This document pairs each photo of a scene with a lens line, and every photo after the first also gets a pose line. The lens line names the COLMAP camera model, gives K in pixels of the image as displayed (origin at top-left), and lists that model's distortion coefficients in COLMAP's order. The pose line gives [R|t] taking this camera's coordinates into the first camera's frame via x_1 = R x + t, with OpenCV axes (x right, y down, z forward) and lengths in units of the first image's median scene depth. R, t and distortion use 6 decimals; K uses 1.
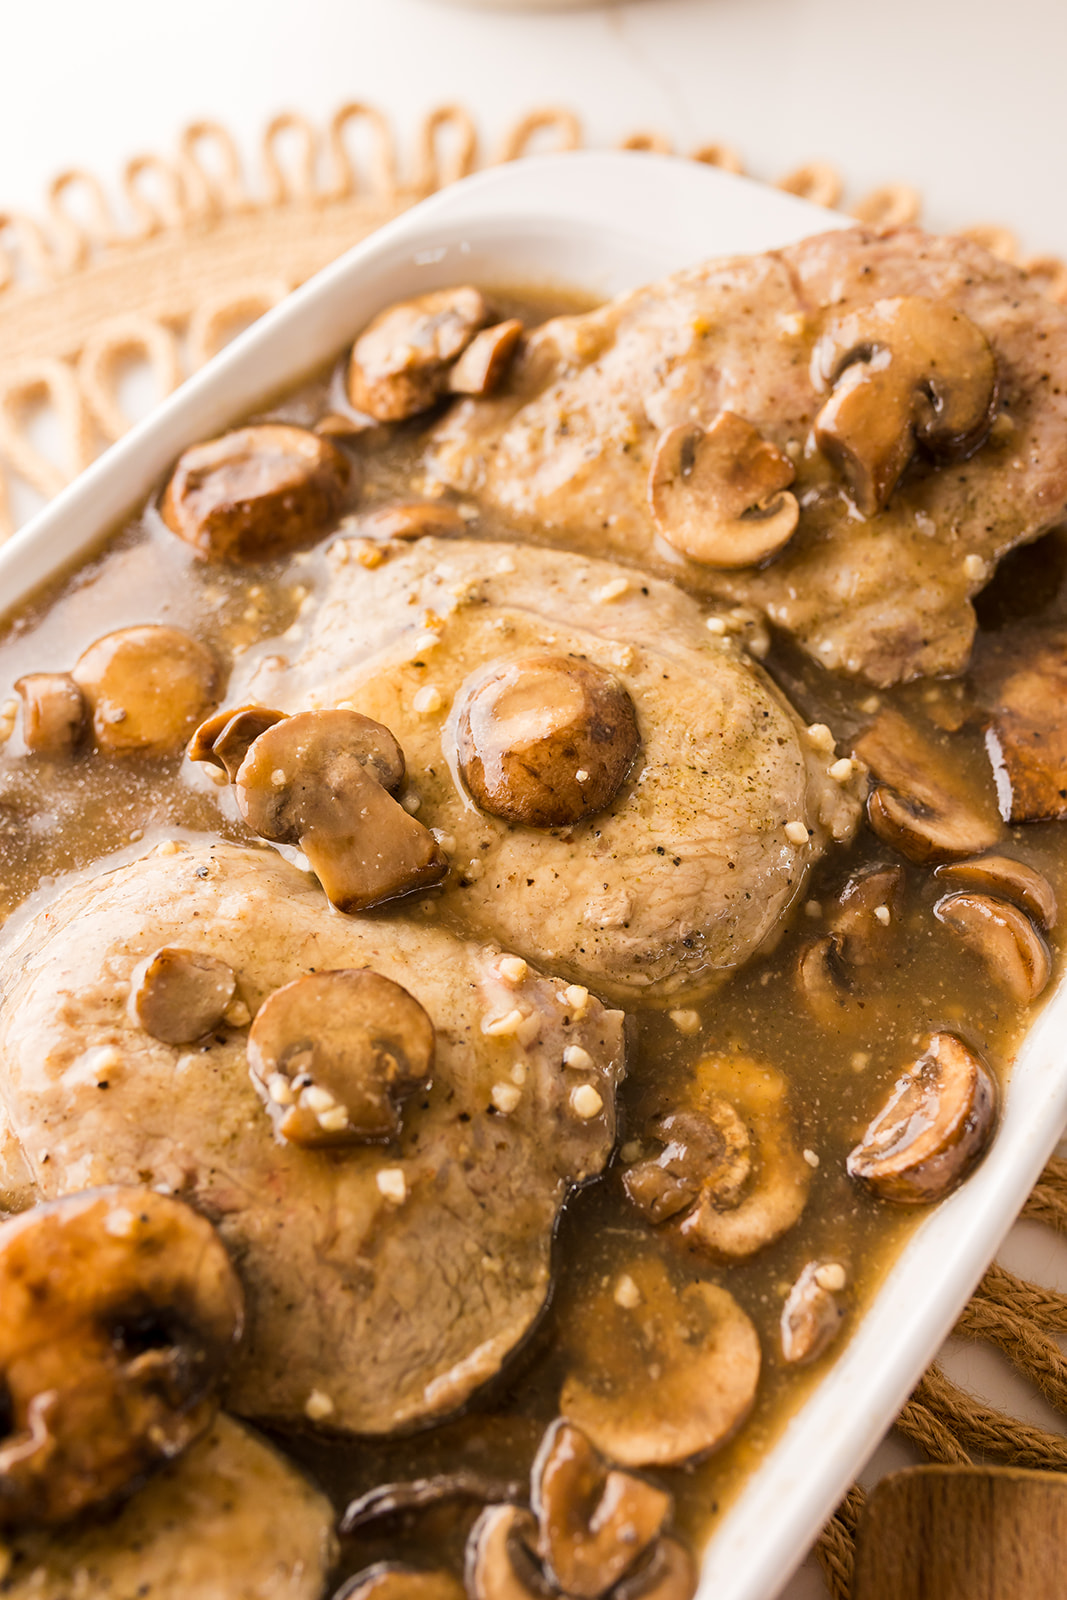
lens RADIAL K [[1659.8, 0, 523.6], [0, 1659.8, 797.0], [0, 0, 1]] dist [0.000564, 0.015238]
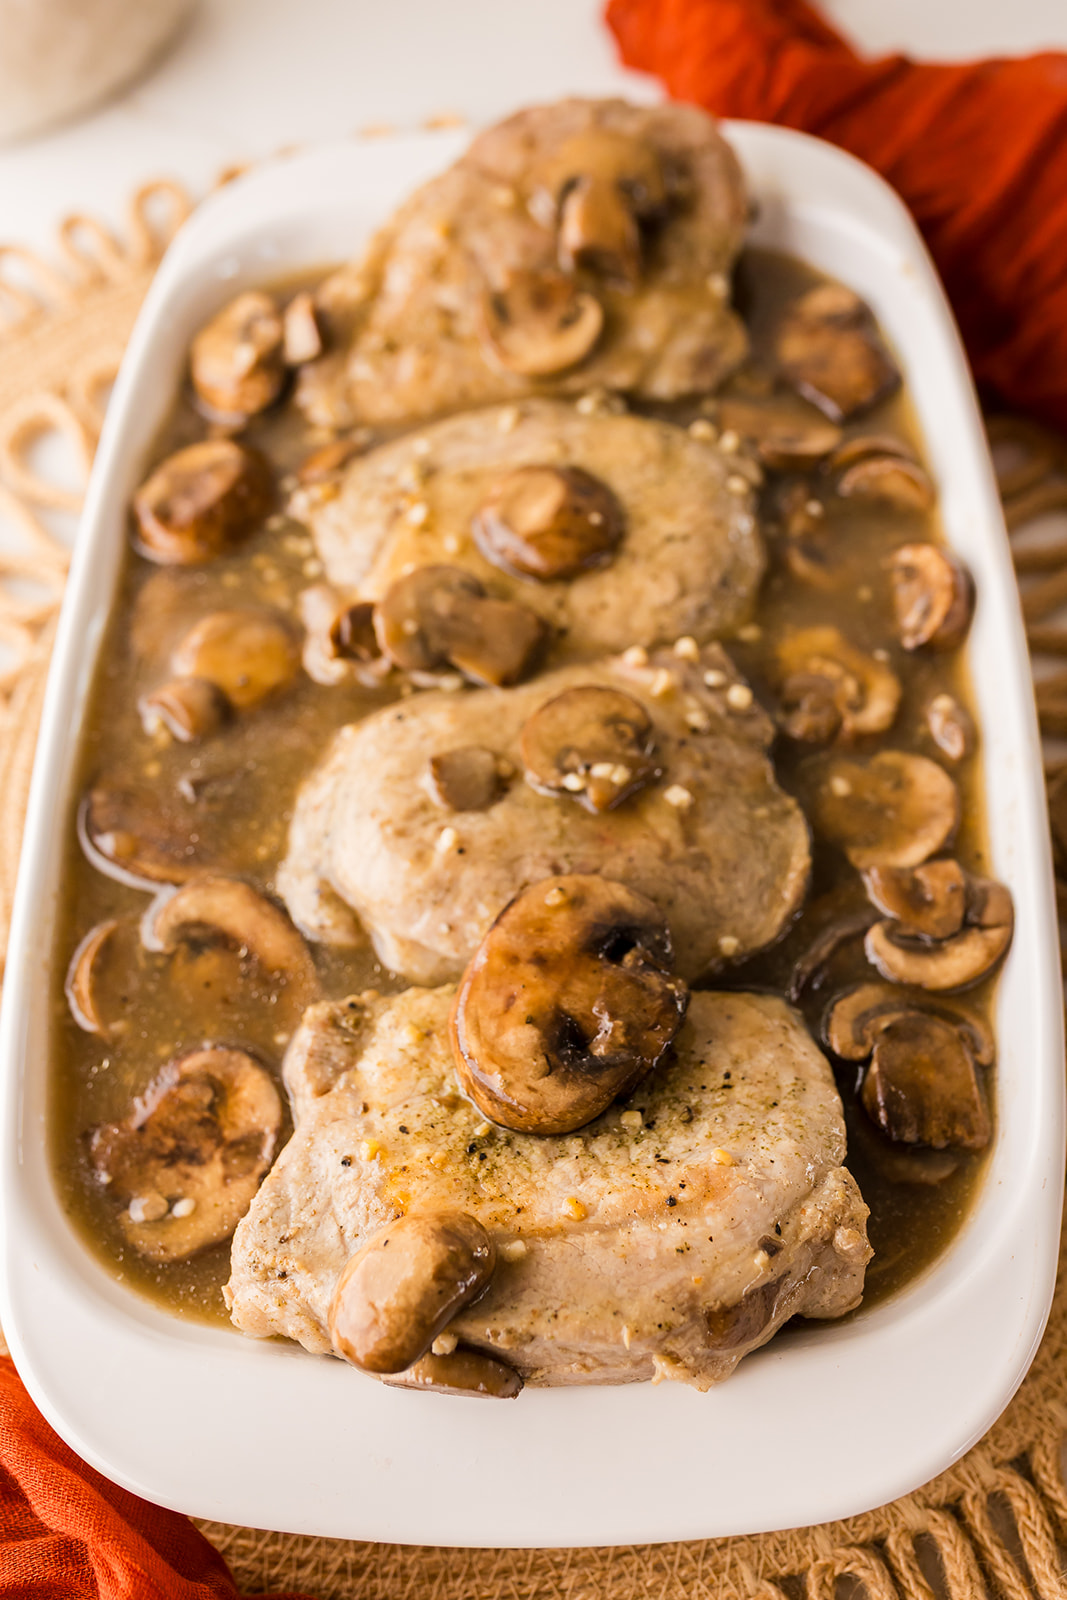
lens RADIAL K [[1804.5, 0, 533.5], [0, 1804.5, 800.0], [0, 0, 1]] dist [0.005353, -0.012159]
pose [[0.811502, -0.505815, 0.292601, -0.553096], [0.526278, 0.850251, 0.010232, 0.140734], [-0.253960, 0.145686, 0.956180, -0.366301]]
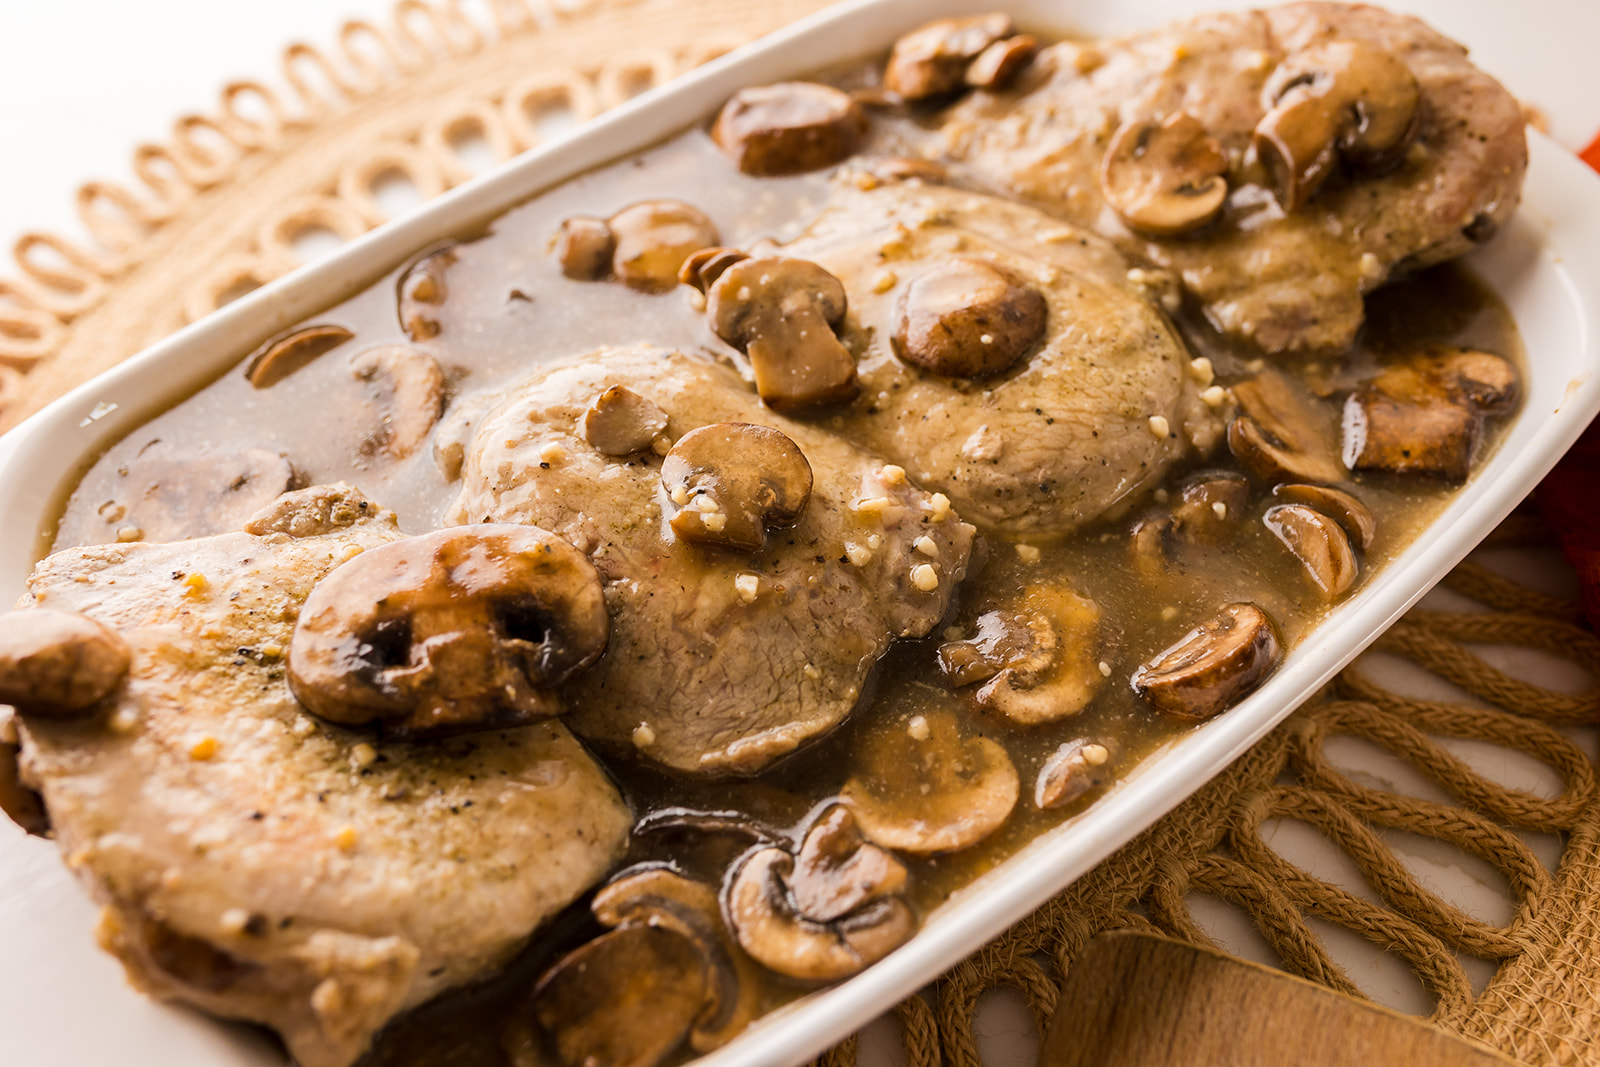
lens RADIAL K [[1659.8, 0, 790.4], [0, 1659.8, 525.8], [0, 0, 1]] dist [0.000564, 0.015238]
pose [[0.961010, 0.210944, -0.178780, 0.140210], [-0.237359, 0.960984, -0.142020, 0.317794], [0.141846, 0.178918, 0.973585, -0.157373]]
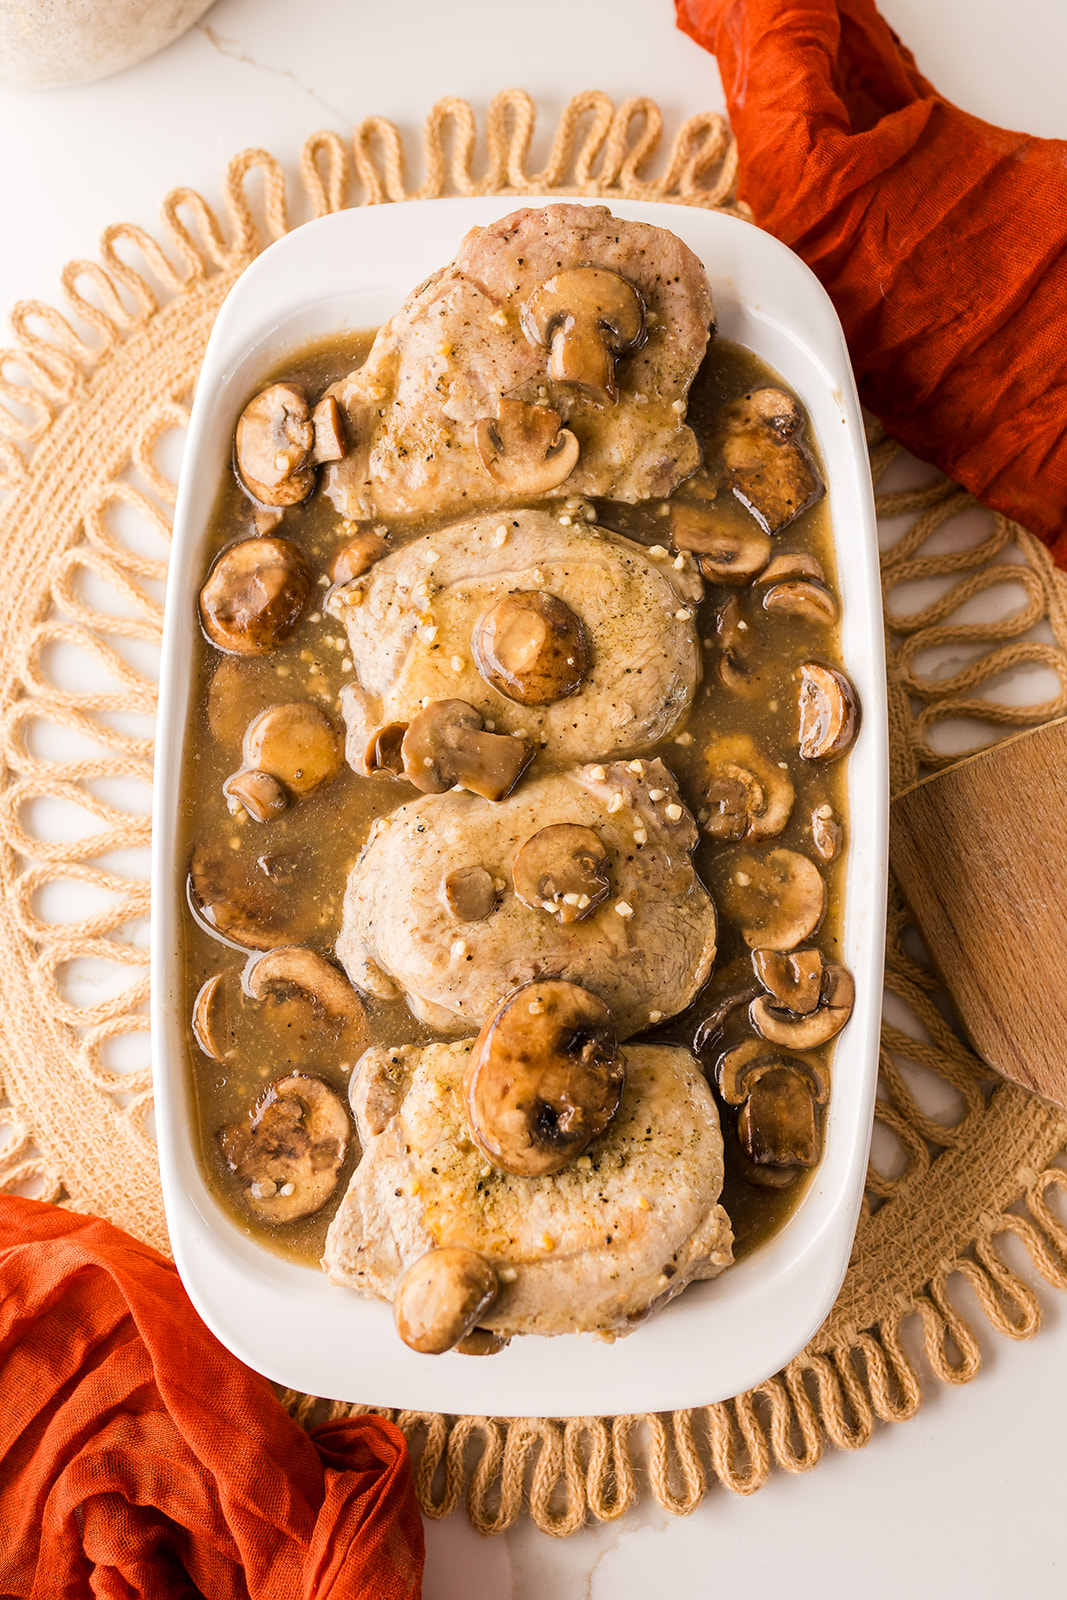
lens RADIAL K [[1611.8, 0, 529.3], [0, 1611.8, 834.0], [0, 0, 1]] dist [0.013693, -0.000151]
pose [[0.813866, -0.576556, 0.072151, -0.226198], [0.507745, 0.766057, 0.394147, -0.561496], [-0.282520, -0.284149, 0.916211, -0.589944]]
